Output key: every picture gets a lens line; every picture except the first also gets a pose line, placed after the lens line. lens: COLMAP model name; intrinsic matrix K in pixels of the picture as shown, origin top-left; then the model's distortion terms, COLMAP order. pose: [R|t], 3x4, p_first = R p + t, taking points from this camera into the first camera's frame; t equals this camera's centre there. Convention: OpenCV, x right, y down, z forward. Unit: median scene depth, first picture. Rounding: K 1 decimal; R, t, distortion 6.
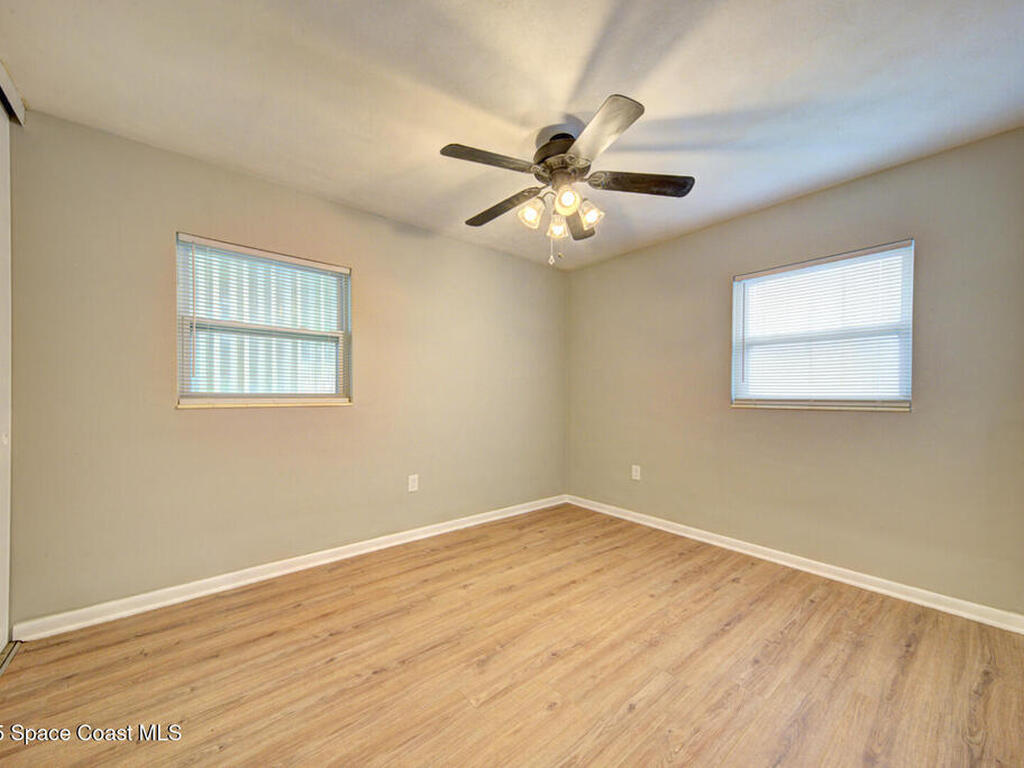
lens RADIAL K [[395.7, 0, 510.0], [0, 395.7, 395.6], [0, 0, 1]] dist [0.031068, -0.007920]
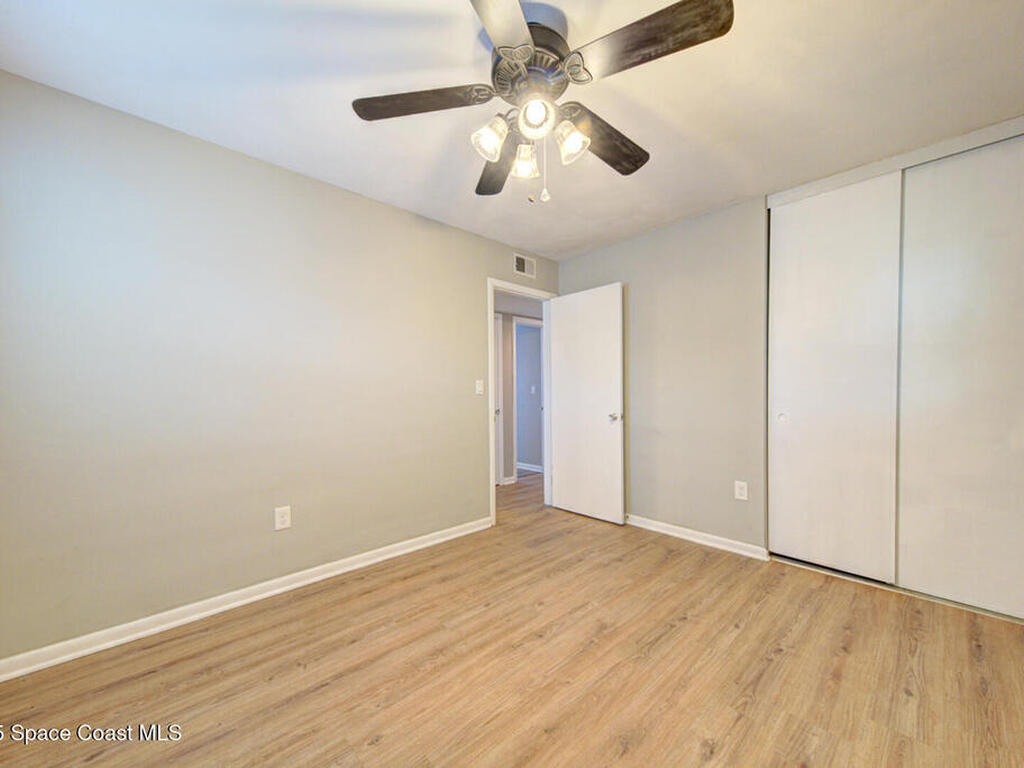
lens RADIAL K [[395.7, 0, 510.0], [0, 395.7, 395.6], [0, 0, 1]] dist [0.031068, -0.007920]
pose [[-0.998449, 0.001888, -0.055650, 0.244043], [0.001369, 0.999955, 0.009358, -0.002784], [0.055666, 0.009268, -0.998406, 2.006413]]
